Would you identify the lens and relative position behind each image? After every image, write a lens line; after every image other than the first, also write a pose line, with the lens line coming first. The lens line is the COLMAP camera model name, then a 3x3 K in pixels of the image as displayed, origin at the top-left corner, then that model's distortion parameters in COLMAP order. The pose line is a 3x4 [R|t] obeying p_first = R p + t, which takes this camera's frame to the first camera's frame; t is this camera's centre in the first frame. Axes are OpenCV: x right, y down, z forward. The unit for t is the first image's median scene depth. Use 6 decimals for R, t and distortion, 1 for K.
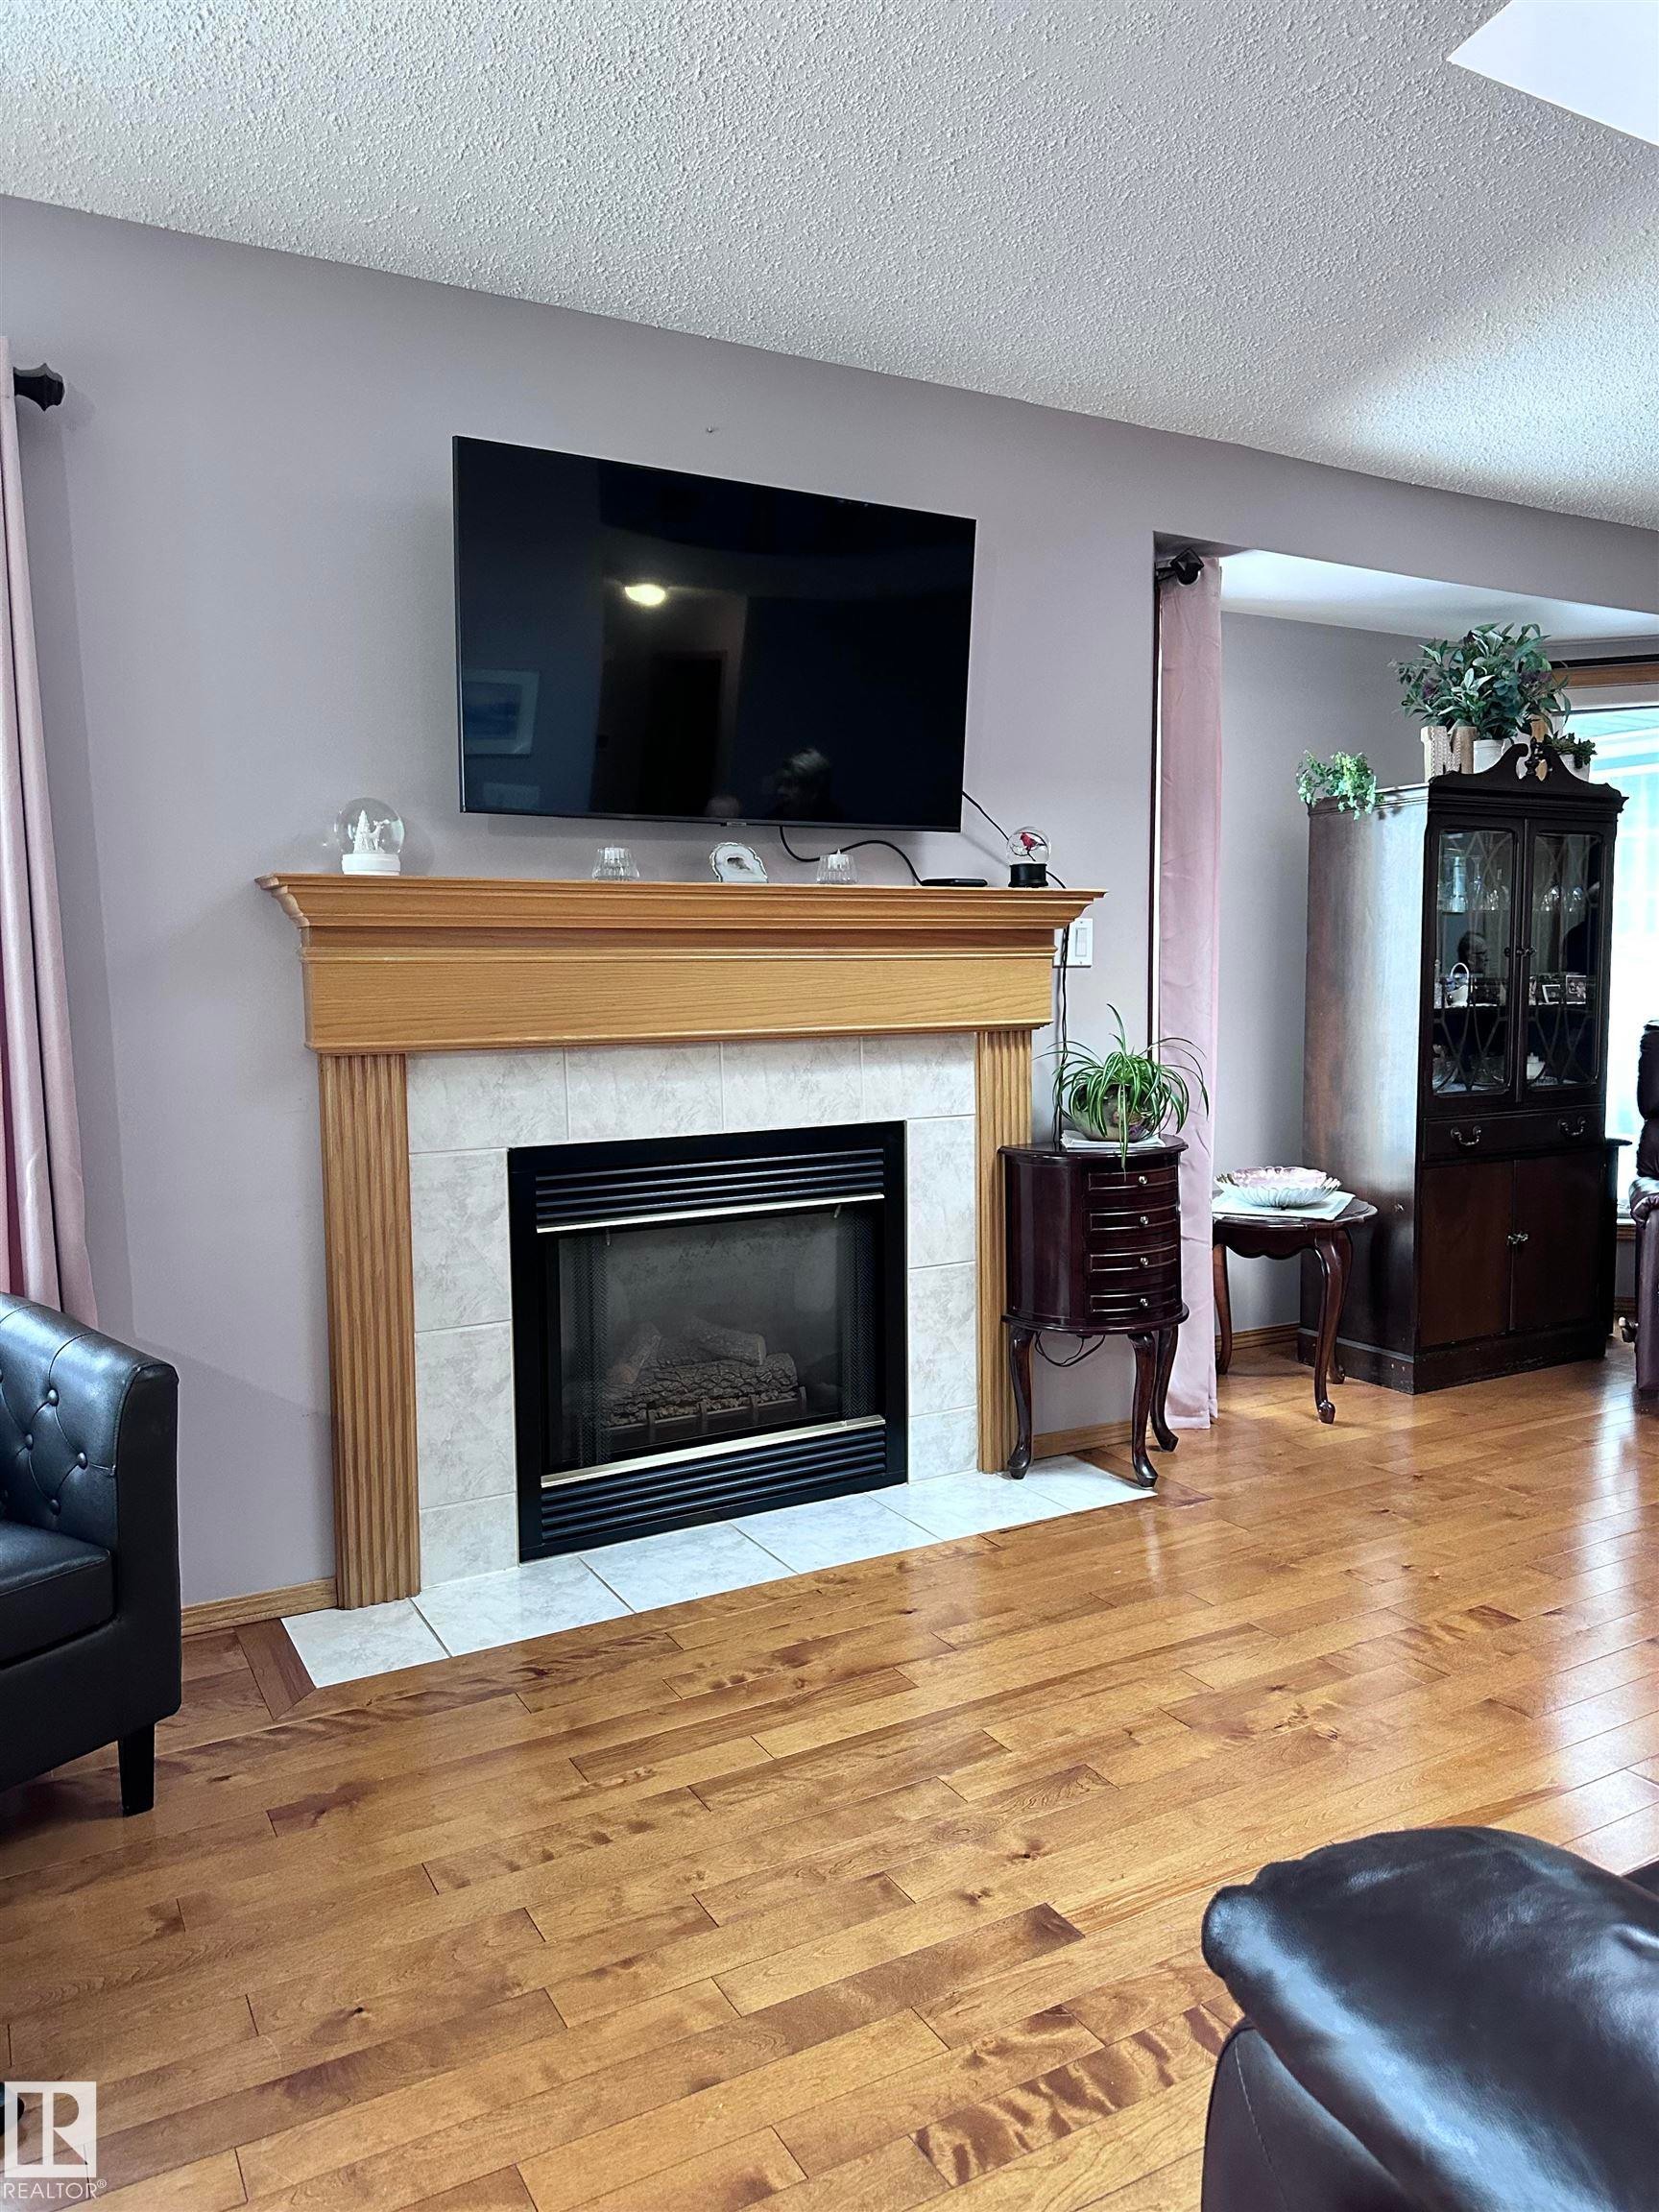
lens RADIAL K [[1518.9, 0, 829.5], [0, 1518.9, 1106.0], [0, 0, 1]] dist [0.171541, -0.354026]
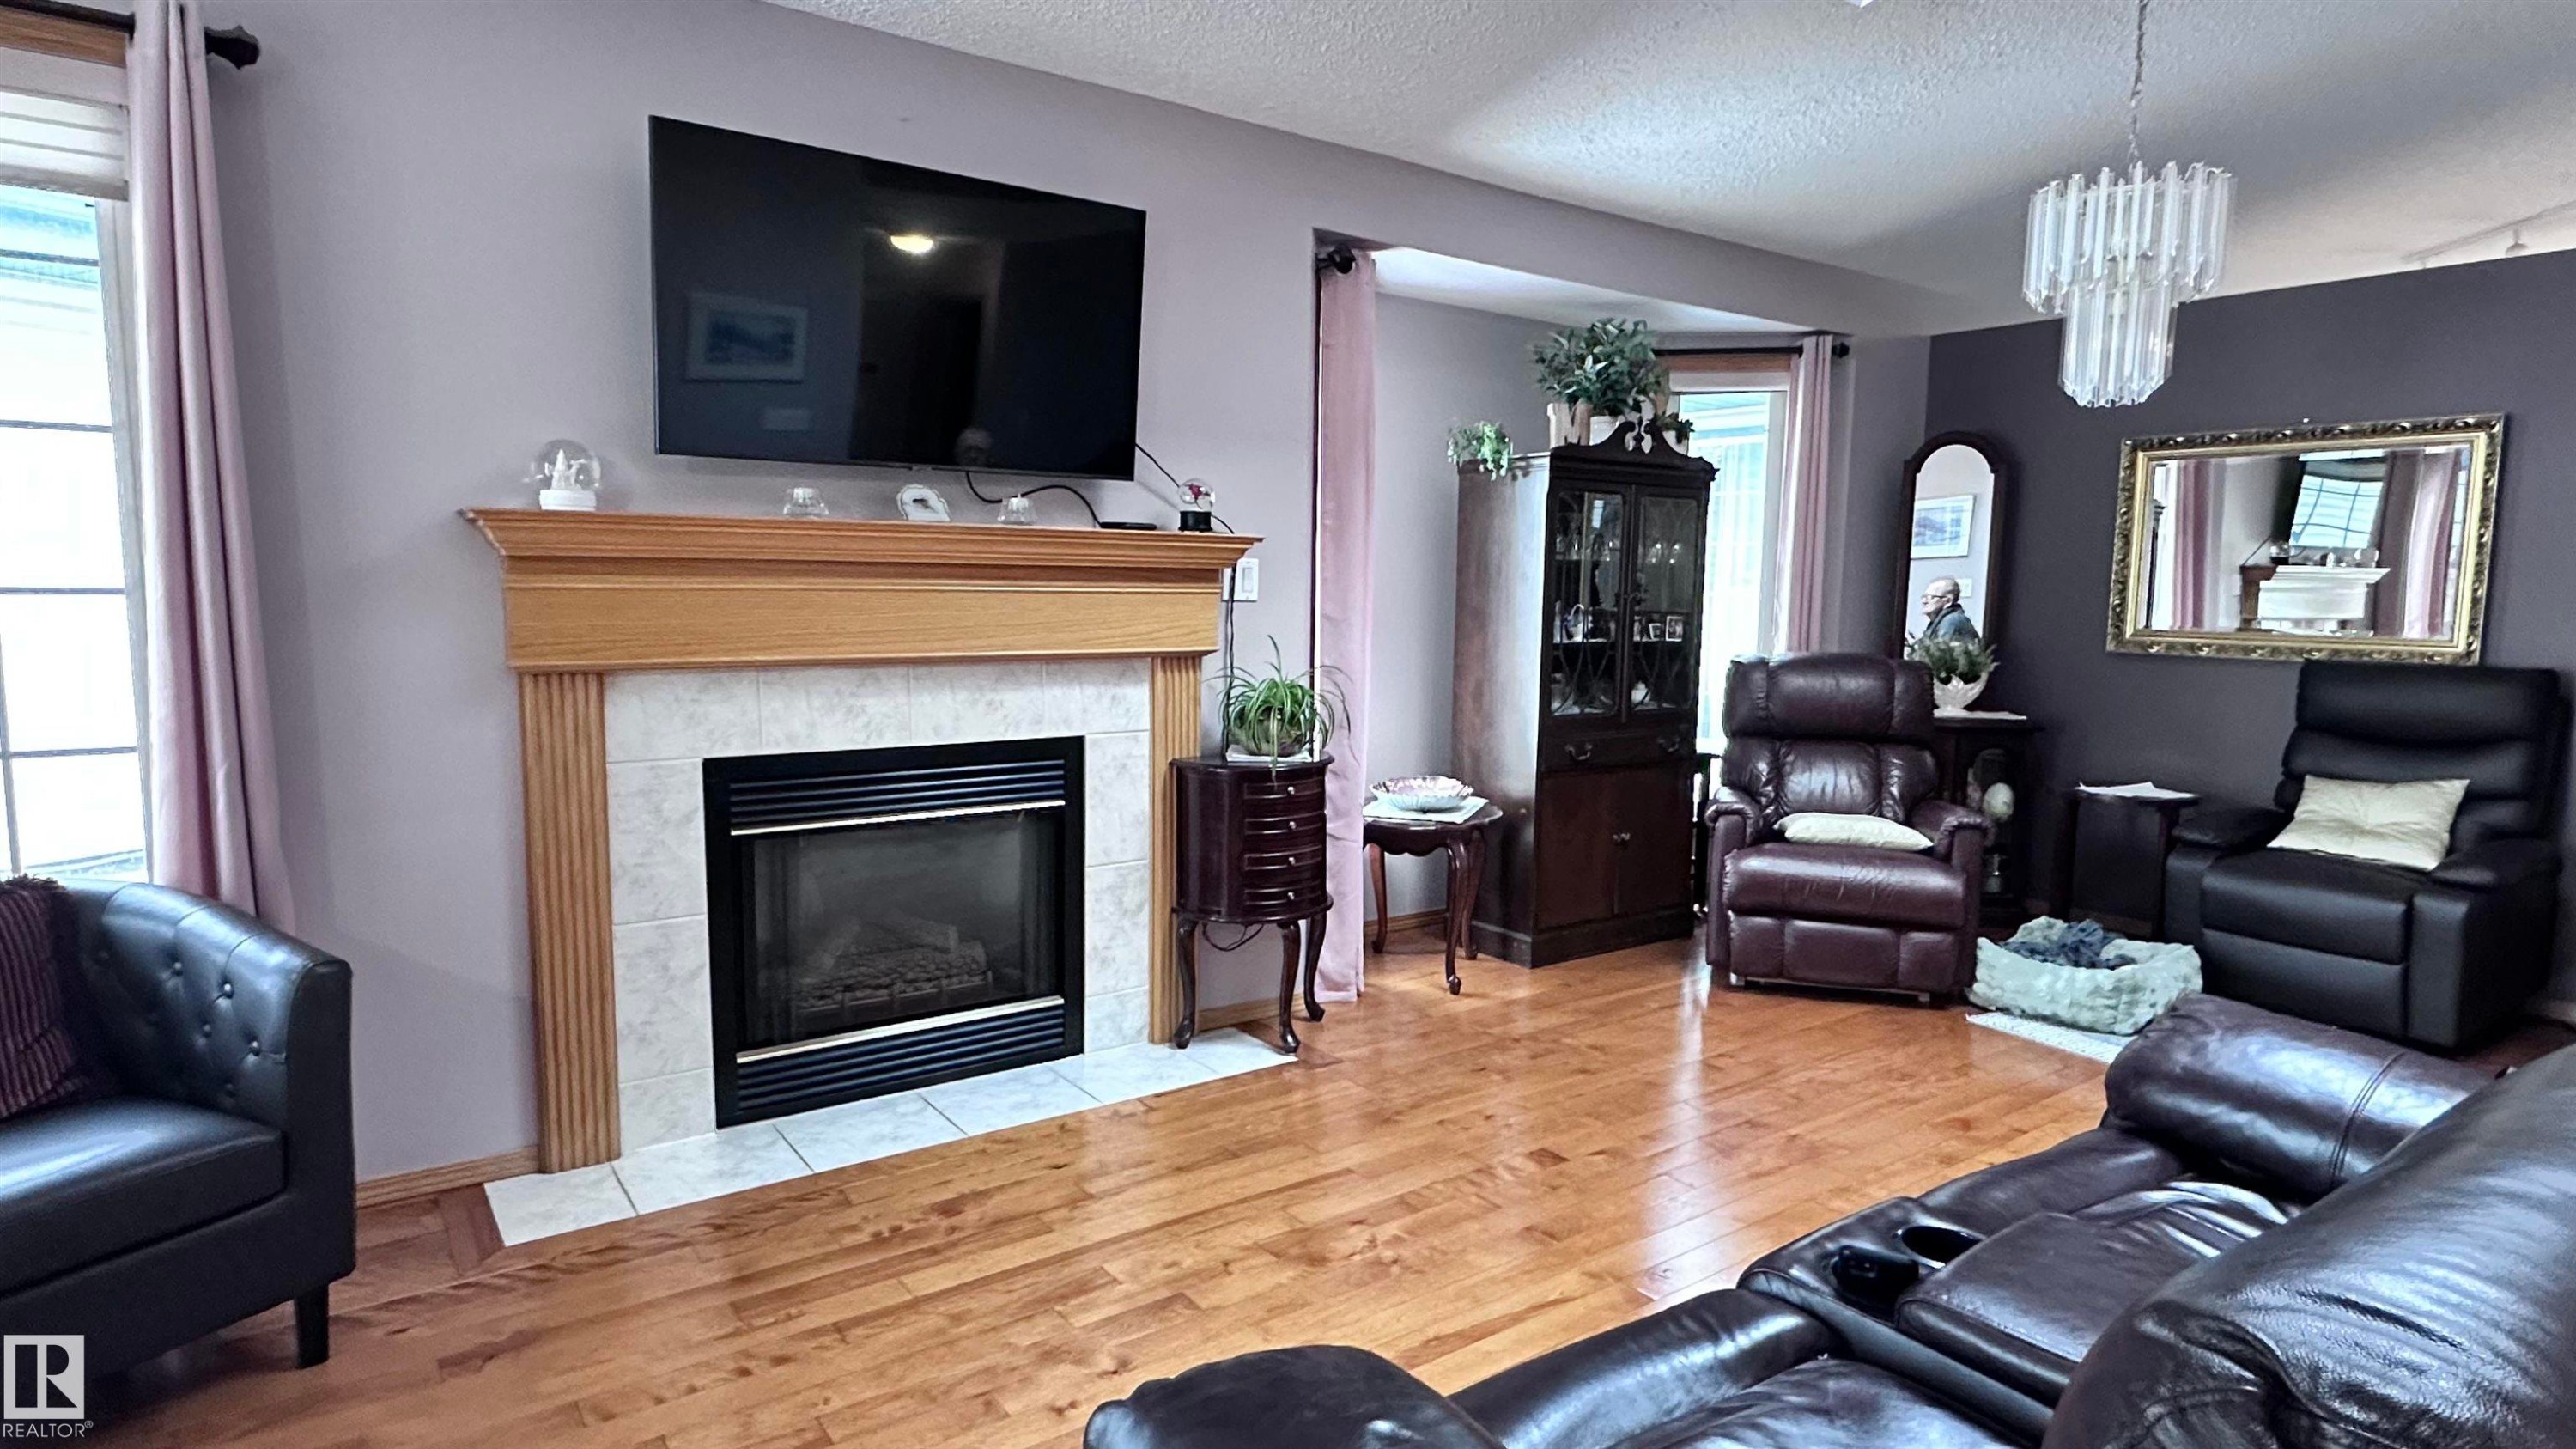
lens RADIAL K [[1378.1, 0, 1279.0], [0, 1378.1, 731.5], [0, 0, 1]] dist [-0.001212, -0.000128]
pose [[0.993153, 0.013294, 0.116059, 0.077363], [-0.015601, 0.999698, 0.018989, -0.015426], [-0.115772, -0.020669, 0.993061, -0.027388]]
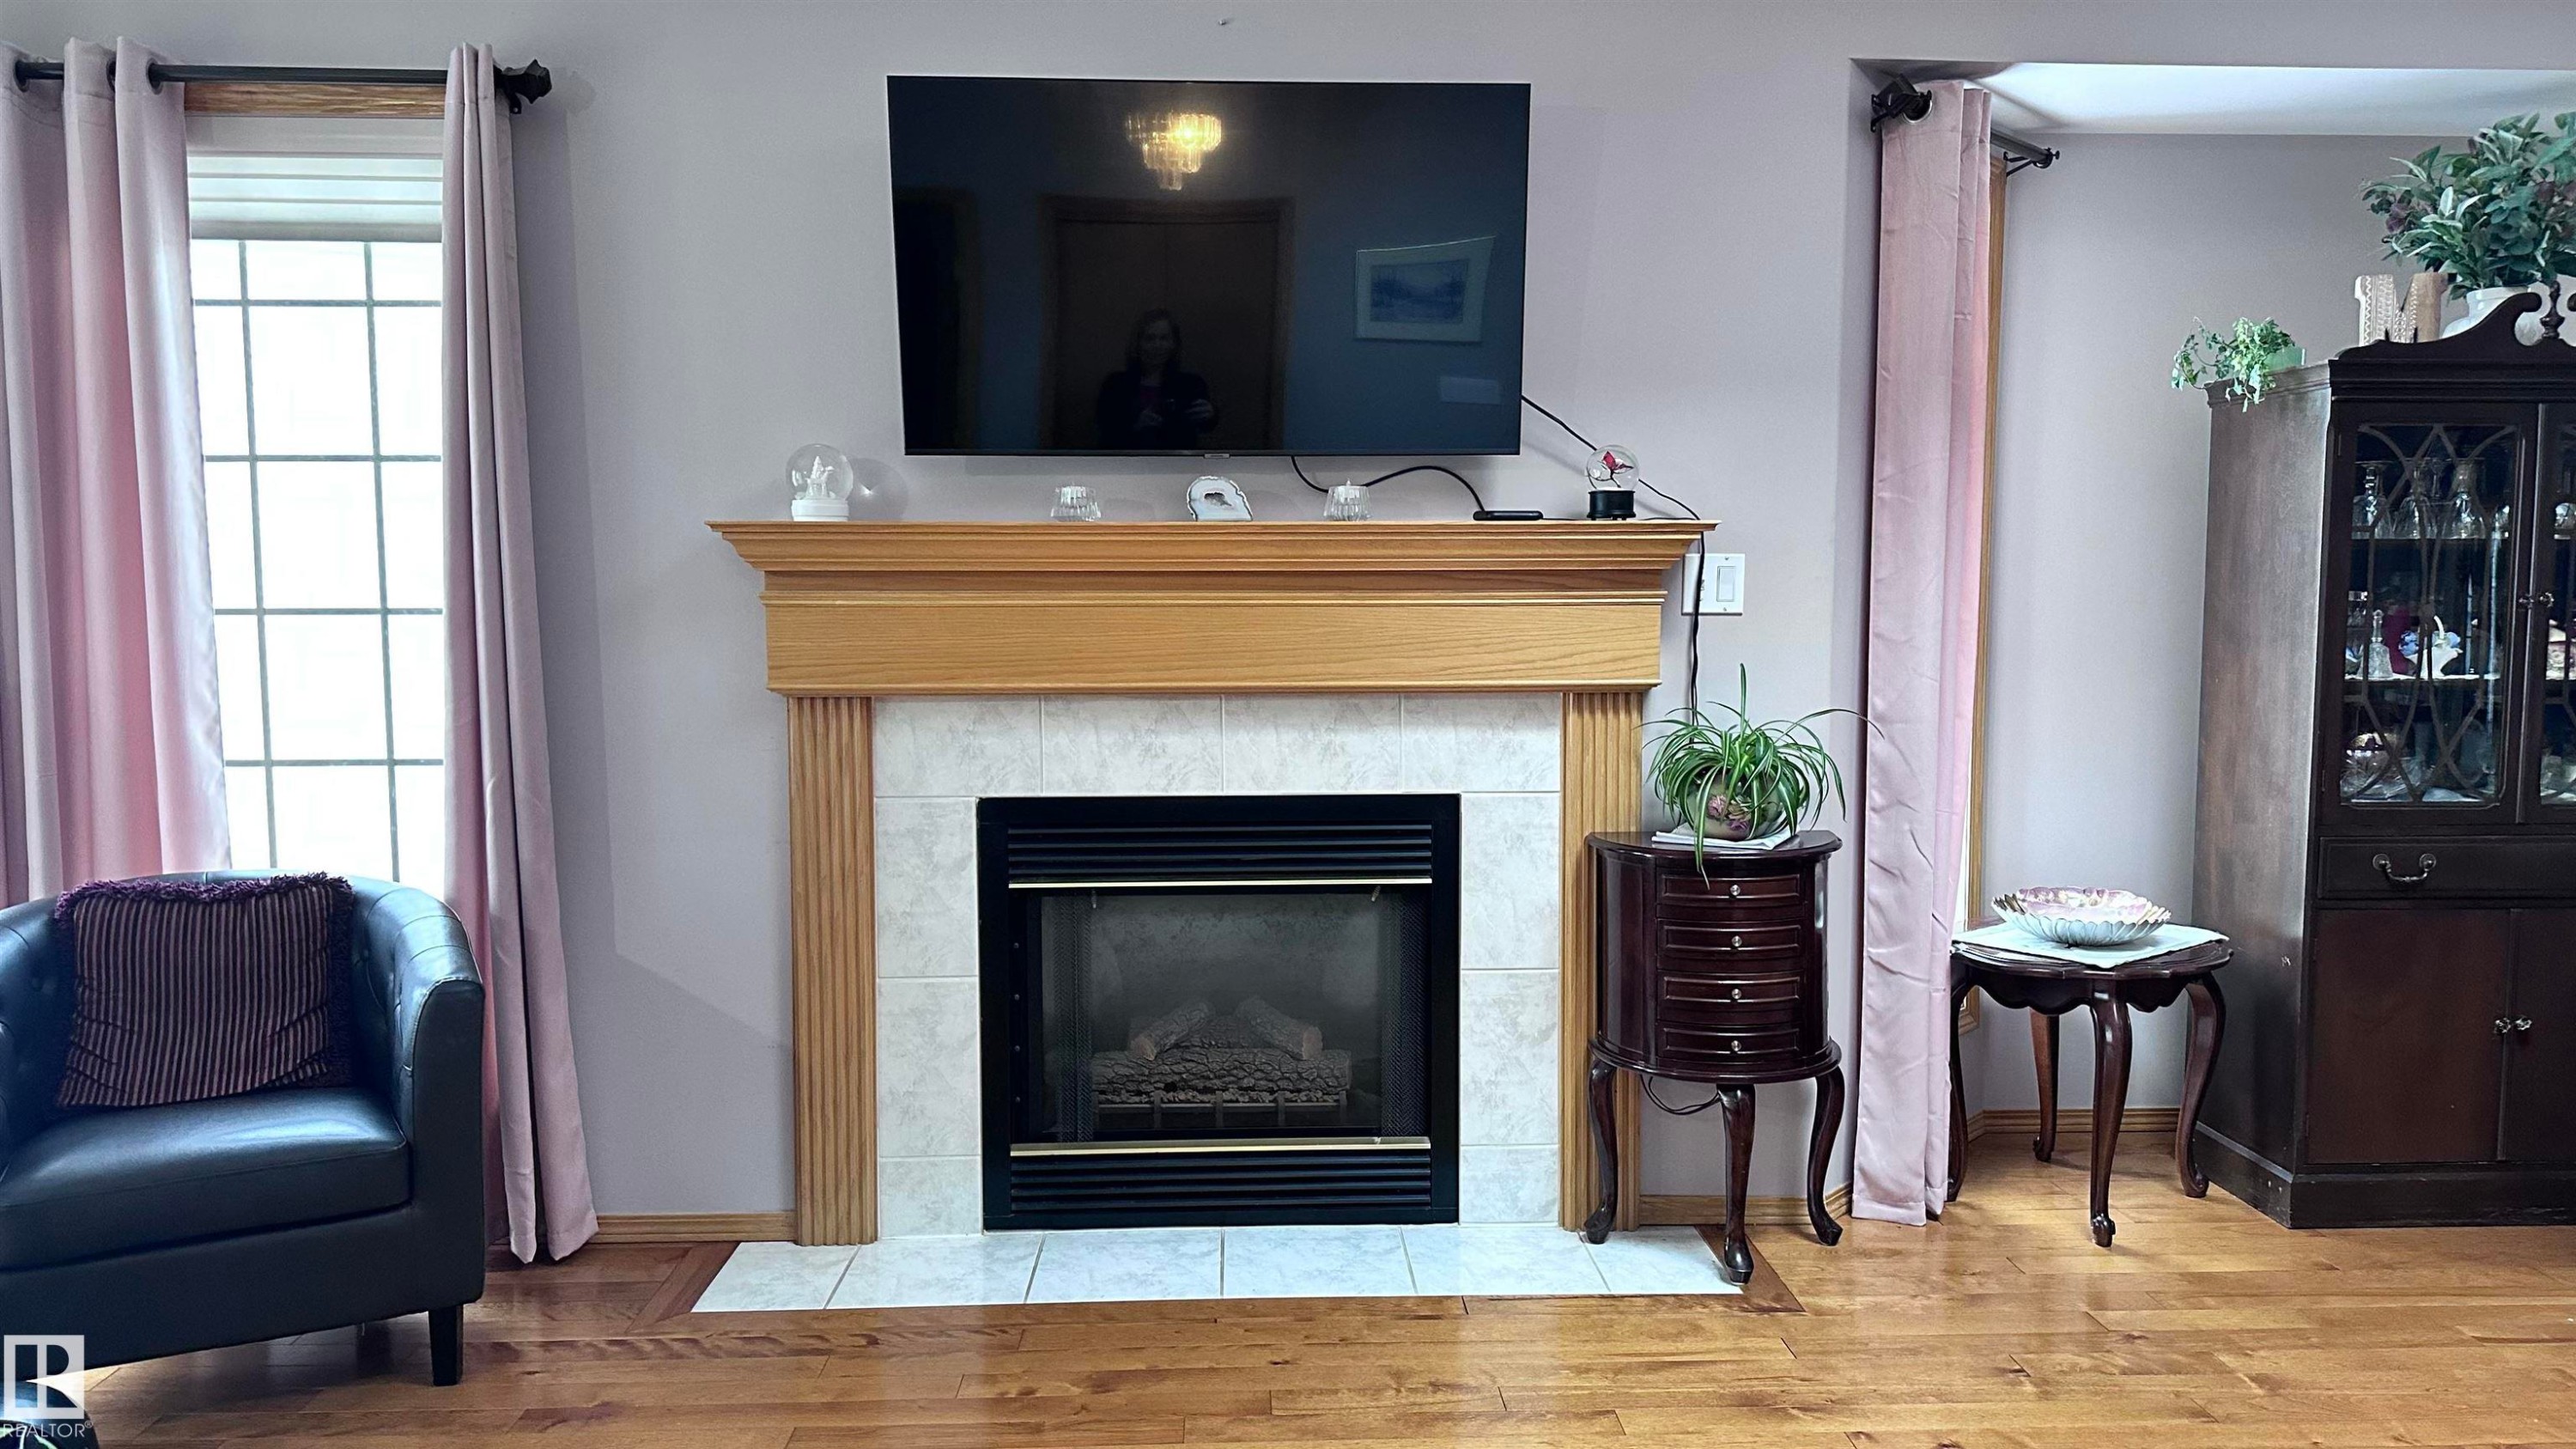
lens RADIAL K [[1798.2, 0, 1379.5], [0, 1798.2, 714.7], [0, 0, 1]] dist [0.128466, -0.218203]
pose [[0.890922, 0.047127, -0.451704, 0.476722], [-0.048815, 0.998776, 0.007924, -0.041704], [0.451525, 0.014990, 0.892133, 0.088778]]
